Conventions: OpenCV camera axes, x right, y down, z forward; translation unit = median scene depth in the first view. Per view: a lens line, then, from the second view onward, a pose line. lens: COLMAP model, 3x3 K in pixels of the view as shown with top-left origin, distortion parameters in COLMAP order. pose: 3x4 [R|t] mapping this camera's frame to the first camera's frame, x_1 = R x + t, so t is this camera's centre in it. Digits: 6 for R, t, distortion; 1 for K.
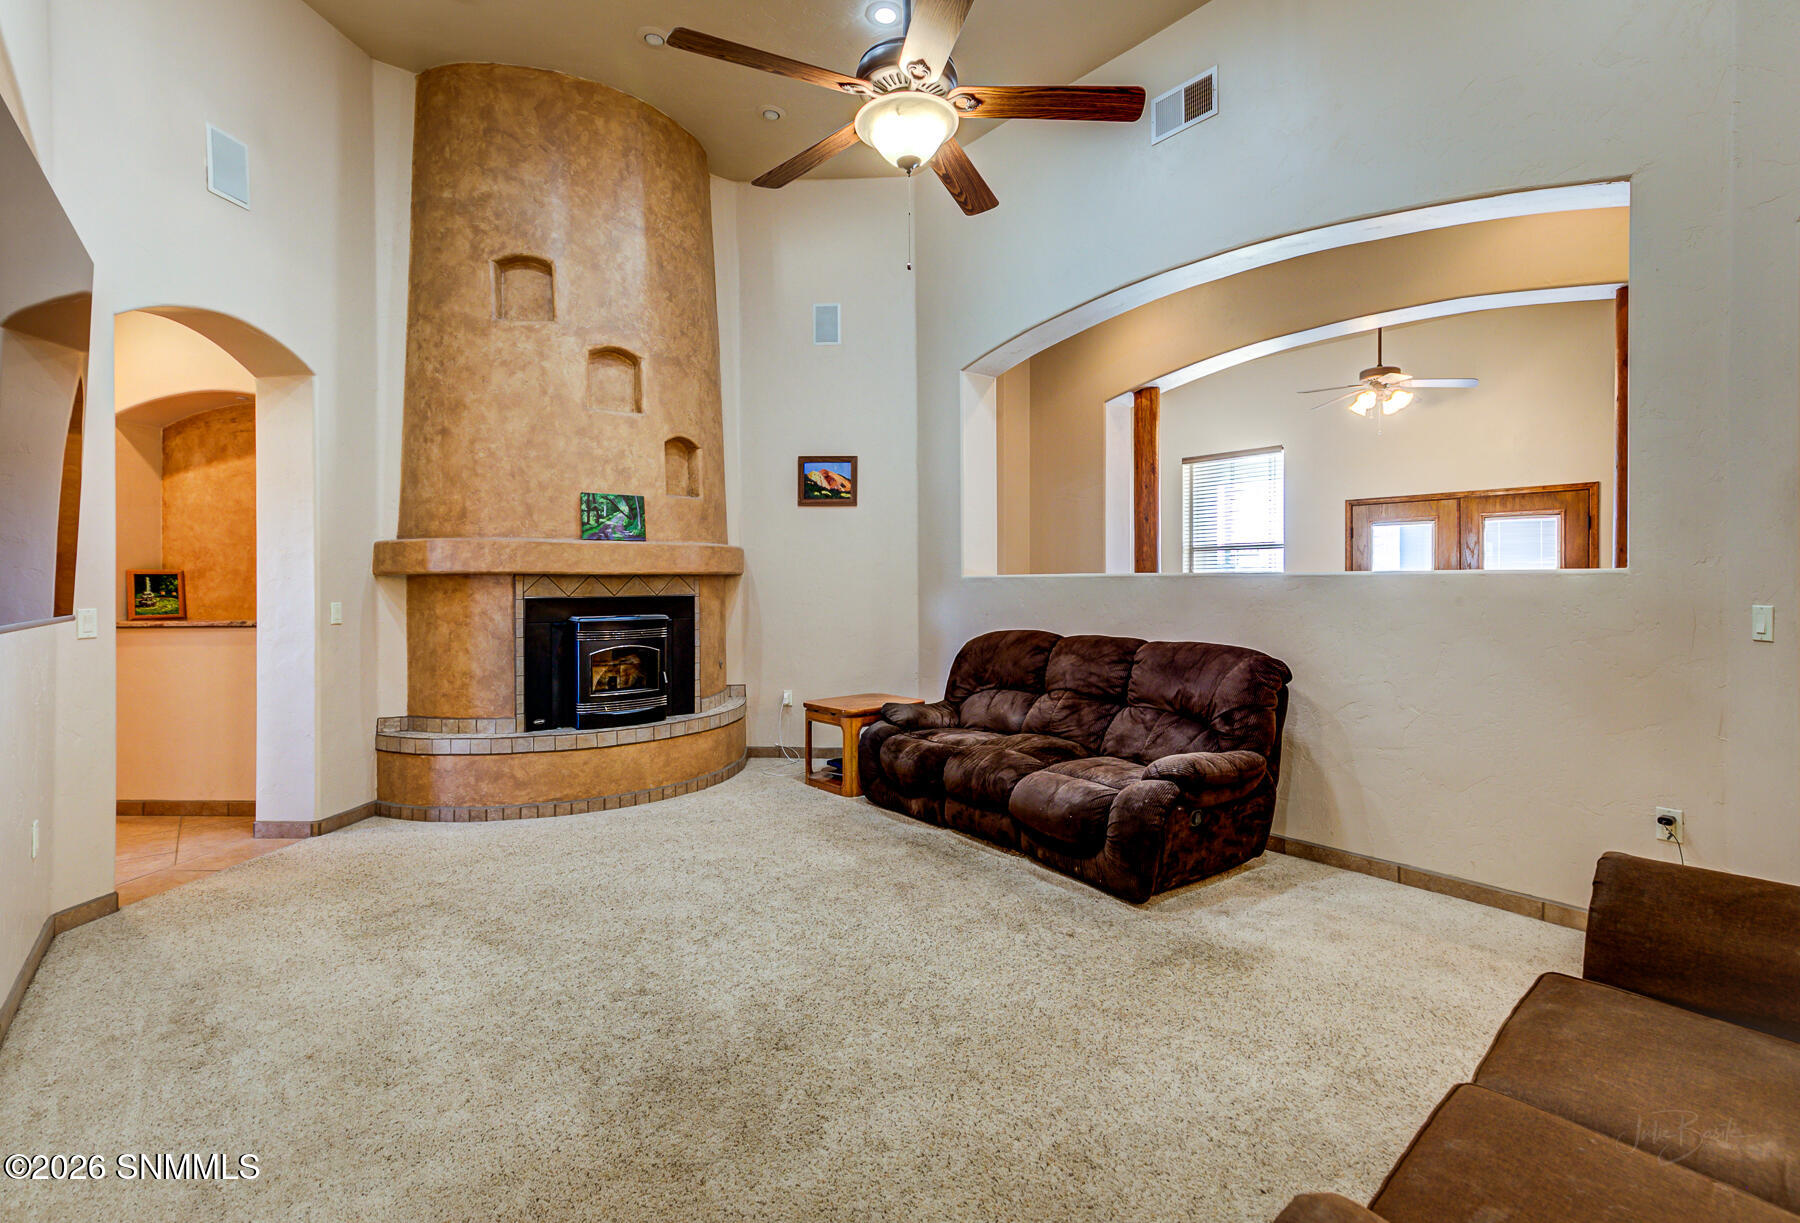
lens RADIAL K [[847.3, 0, 933.4], [0, 847.3, 585.7], [0, 0, 1]] dist [0.015051, -0.000212]
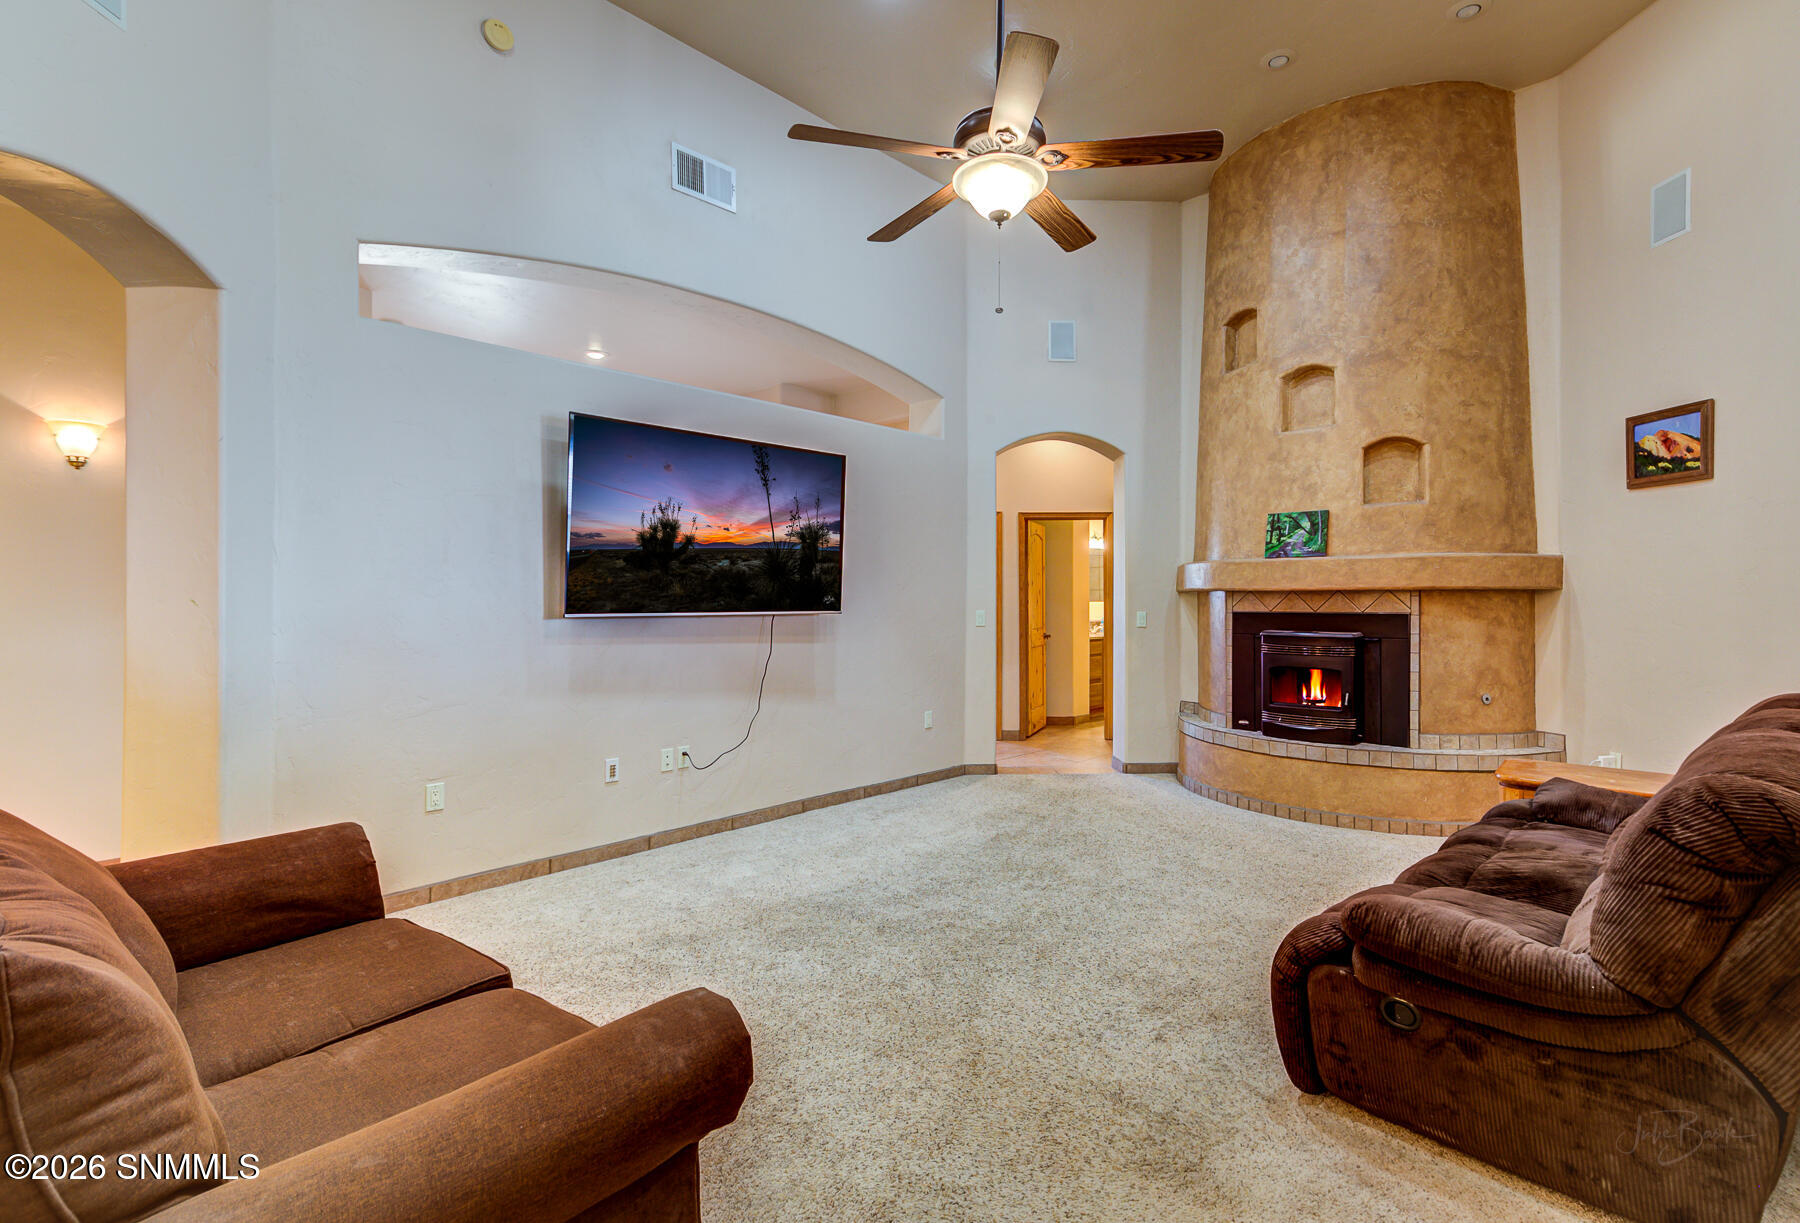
lens RADIAL K [[851.4, 0, 920.2], [0, 851.4, 598.6], [0, 0, 1]] dist [0.015865, -0.000562]
pose [[0.126233, 0.004640, -0.991990, 0.579551], [-0.007398, 0.999966, 0.003736, -0.004038], [0.991973, 0.006867, 0.126262, 0.417850]]
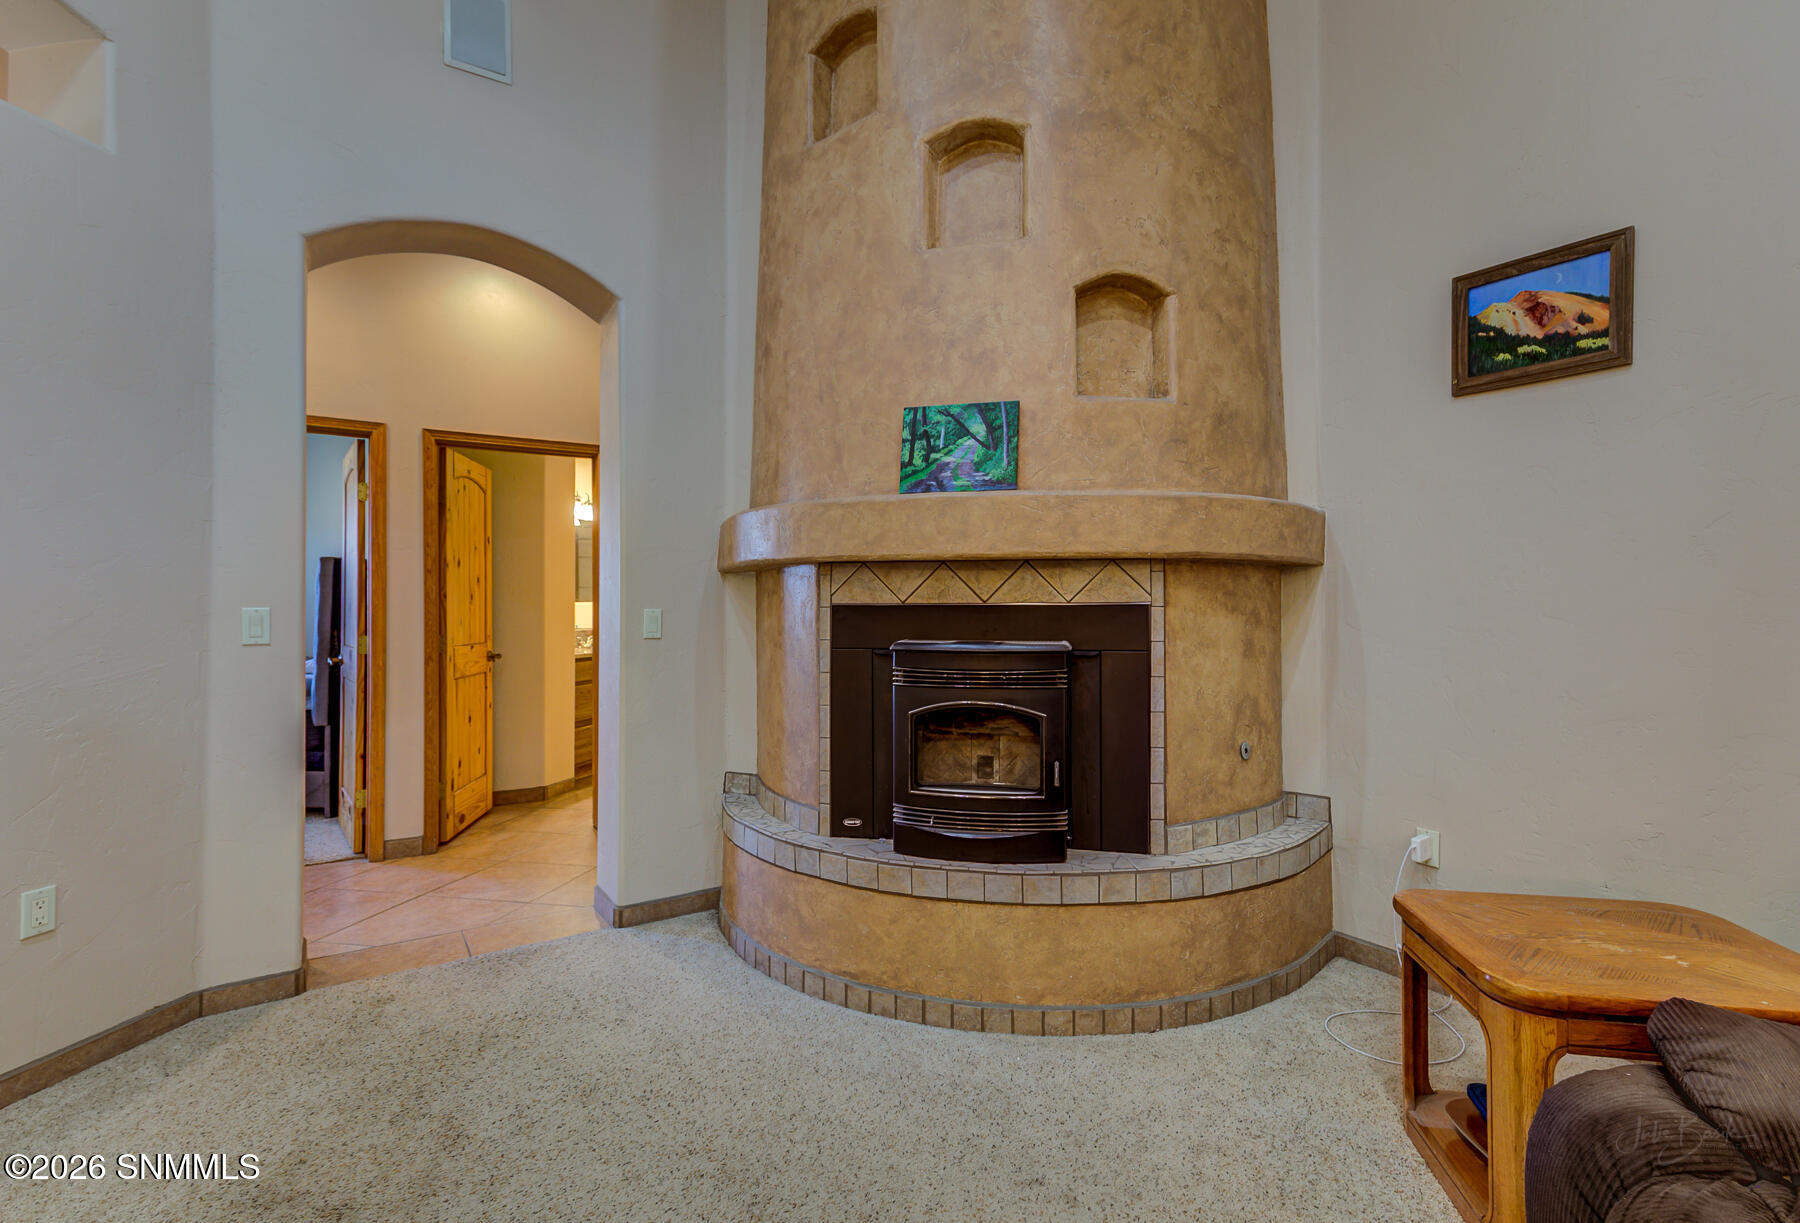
lens RADIAL K [[851.4, 0, 920.2], [0, 851.4, 598.6], [0, 0, 1]] dist [0.015865, -0.000562]
pose [[0.621144, -0.004080, -0.783686, 0.012042], [-0.007409, 0.999911, -0.011078, 0.015903], [0.783661, 0.012687, 0.621059, 0.655893]]
